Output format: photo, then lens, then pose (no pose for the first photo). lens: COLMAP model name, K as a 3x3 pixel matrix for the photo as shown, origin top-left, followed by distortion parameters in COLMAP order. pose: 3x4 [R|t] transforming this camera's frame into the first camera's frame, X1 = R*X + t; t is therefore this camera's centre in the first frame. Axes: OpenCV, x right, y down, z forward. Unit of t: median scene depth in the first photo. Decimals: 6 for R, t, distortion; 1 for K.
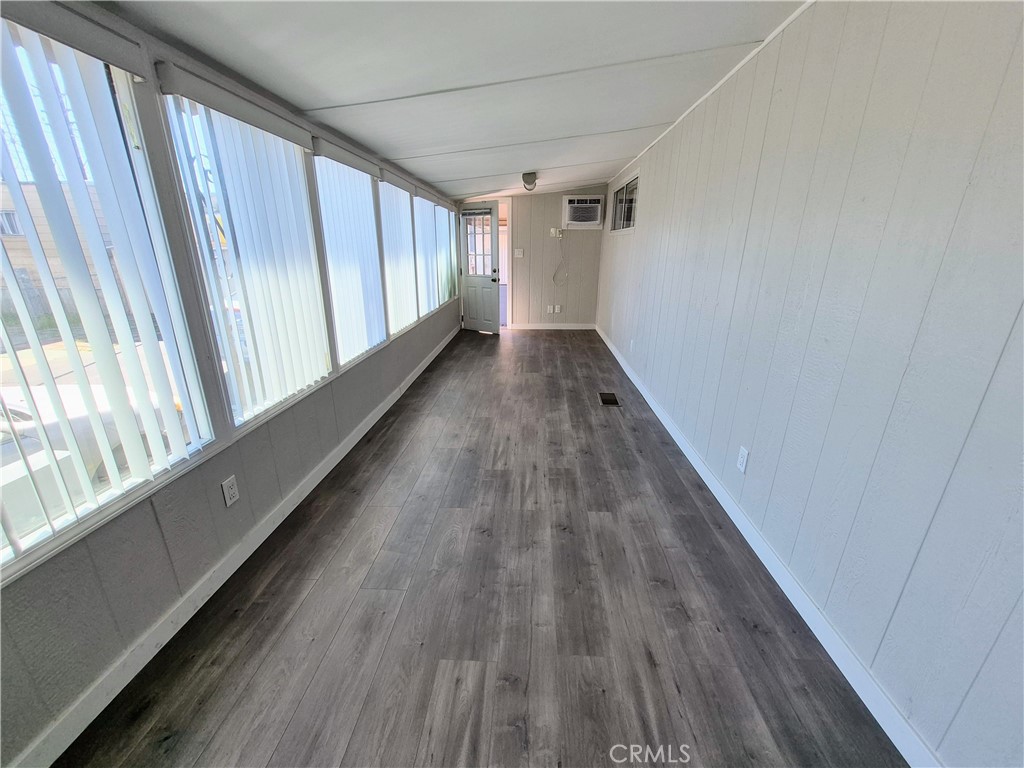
lens RADIAL K [[400.0, 0, 507.5], [0, 400.0, 385.0], [0, 0, 1]] dist [0.003958, -0.001673]
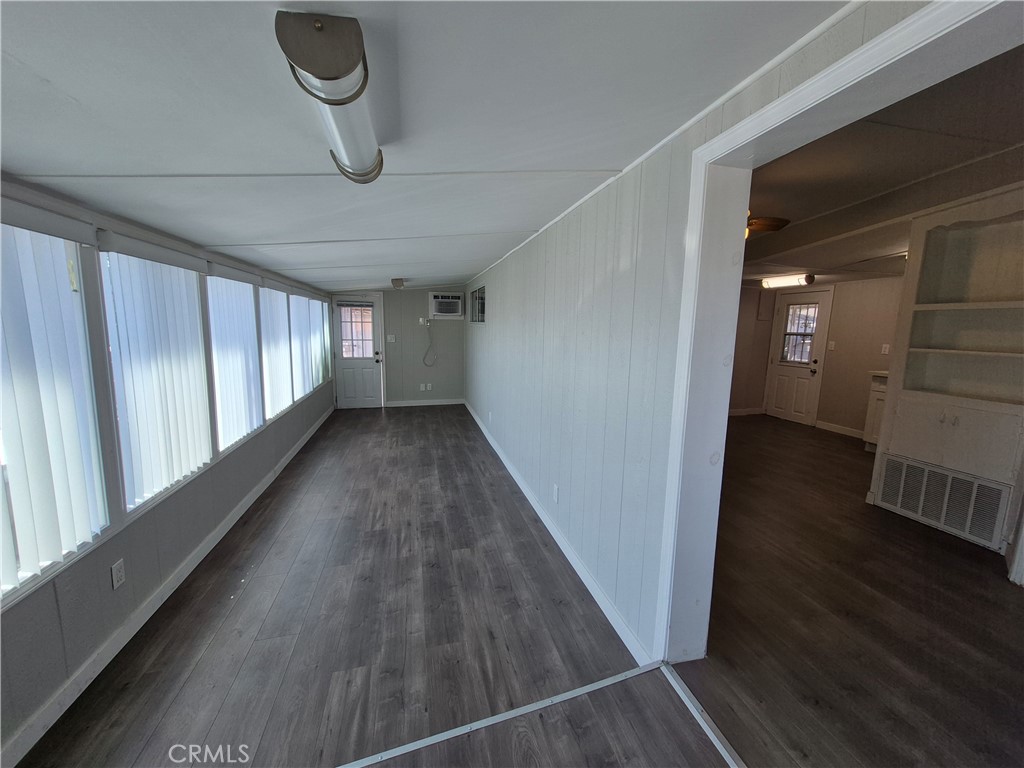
lens RADIAL K [[400.0, 0, 510.1], [0, 400.0, 383.7], [0, 0, 1]] dist [0.003958, -0.001673]
pose [[0.952261, -0.031345, 0.303672, 0.006462], [0.086295, 0.981785, -0.169266, 0.022842], [-0.292835, 0.187390, 0.937621, -0.300245]]
